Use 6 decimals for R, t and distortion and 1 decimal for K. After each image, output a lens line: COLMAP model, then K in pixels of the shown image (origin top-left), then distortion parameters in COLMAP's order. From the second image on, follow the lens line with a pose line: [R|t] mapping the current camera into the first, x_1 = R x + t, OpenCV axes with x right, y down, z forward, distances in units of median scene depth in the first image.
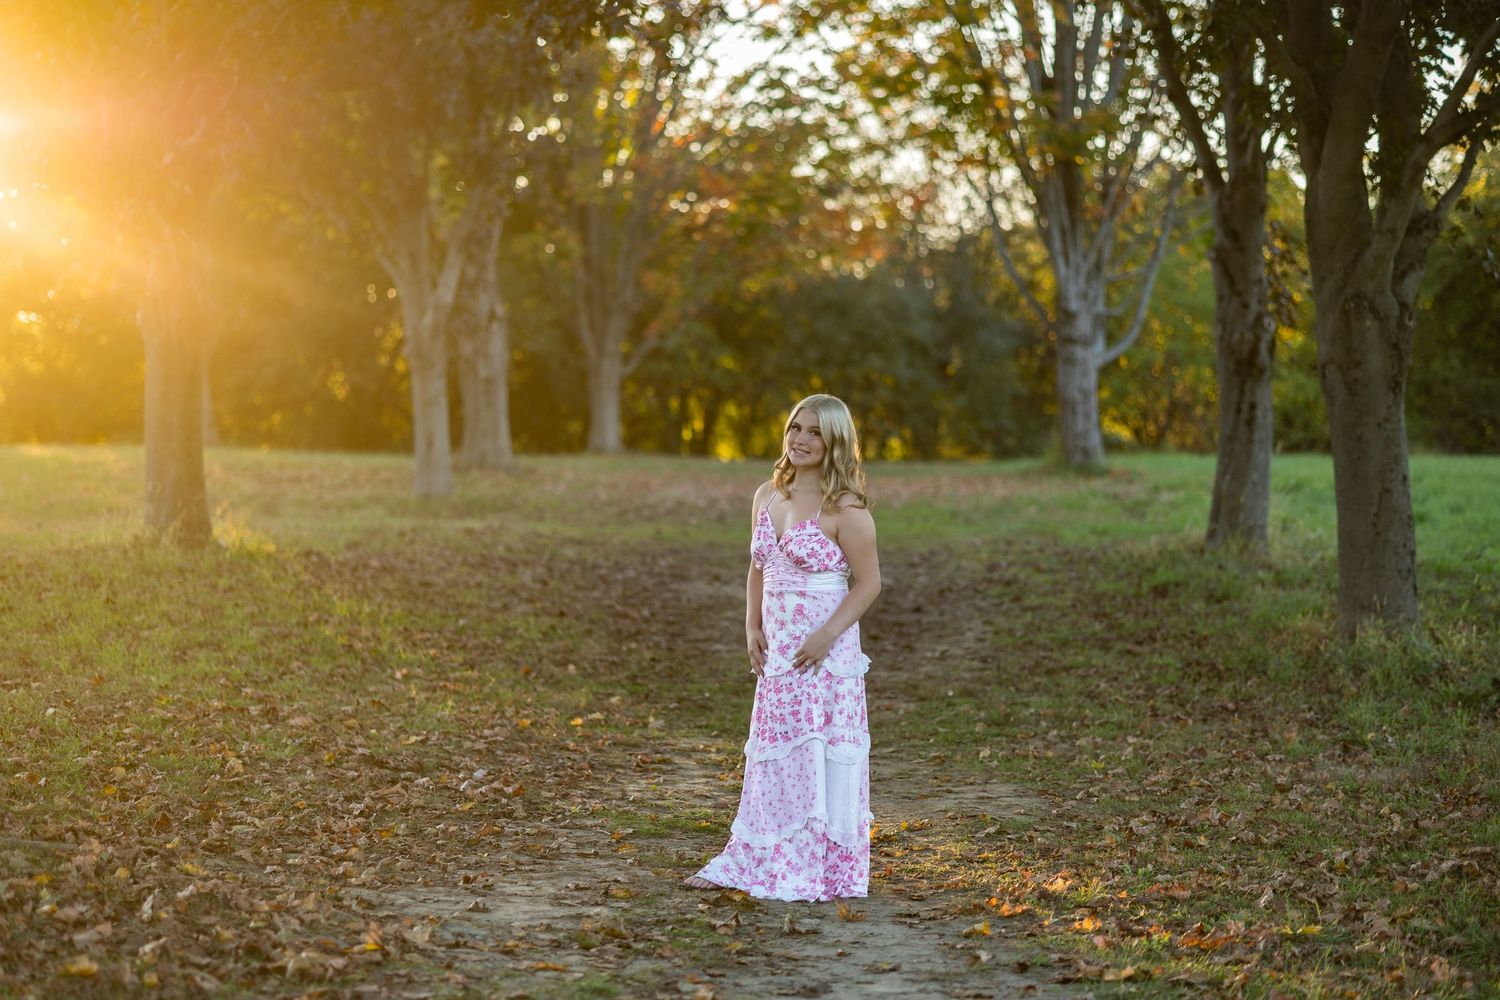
lens RADIAL K [[3772.7, 0, 750.0], [0, 3772.7, 500.0], [0, 0, 1]] dist [-0.025458, -0.075163]
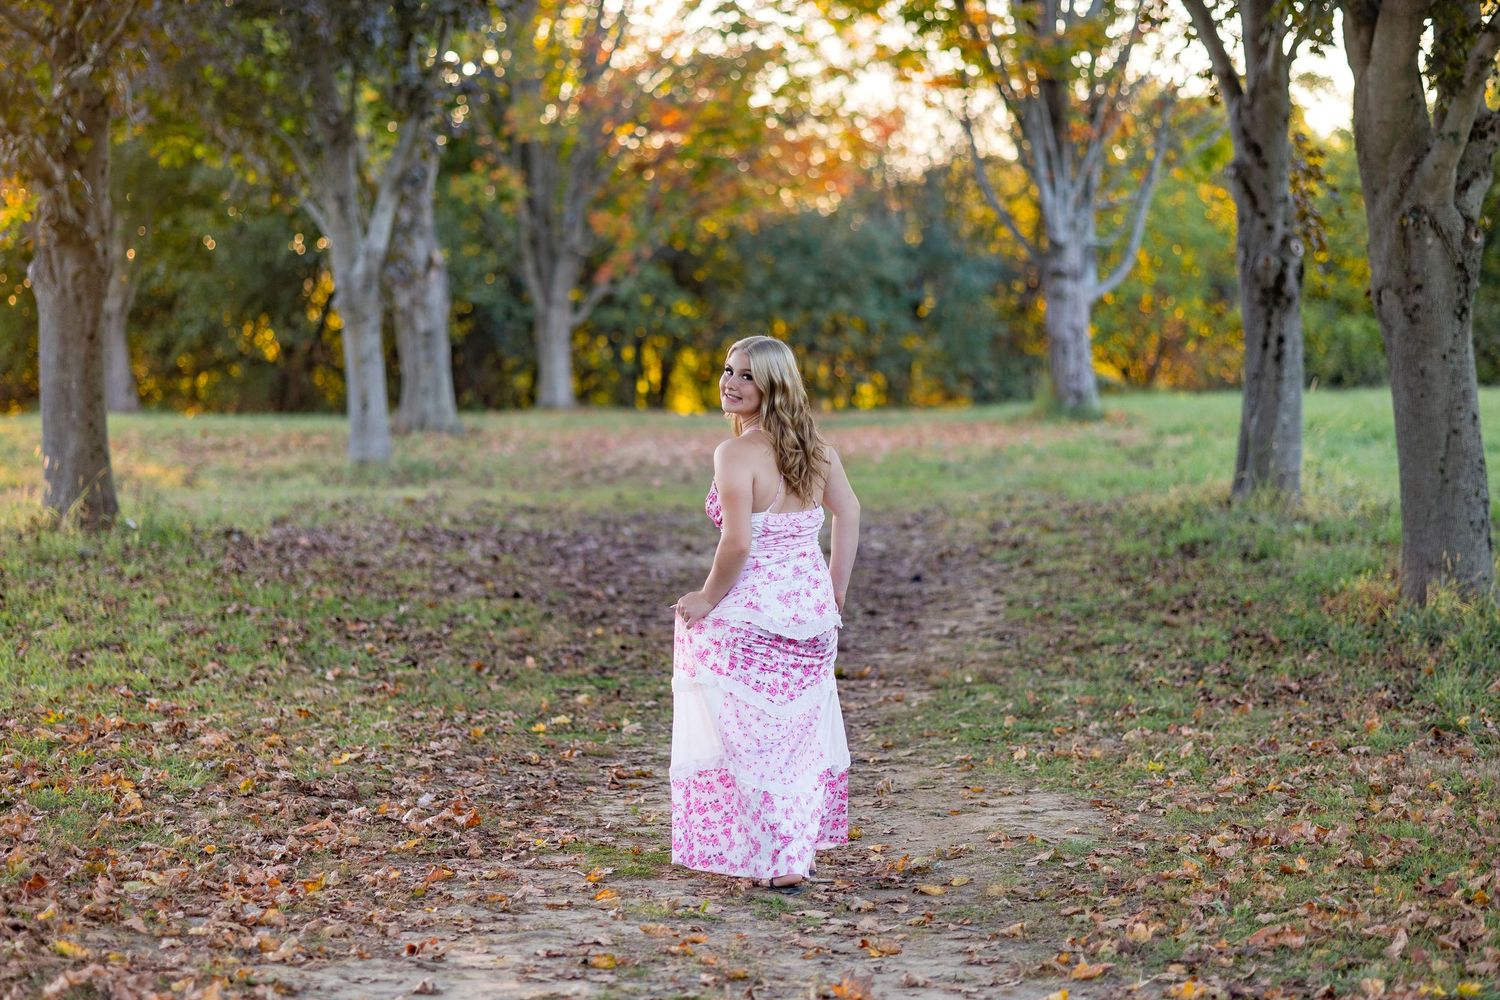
lens RADIAL K [[3772.7, 0, 750.0], [0, 3772.7, 500.0], [0, 0, 1]] dist [-0.025458, -0.075163]
pose [[0.999565, -0.025977, 0.013964, -0.007399], [0.025784, 0.999572, 0.013817, -0.002905], [-0.014317, -0.013451, 0.999807, 0.124226]]
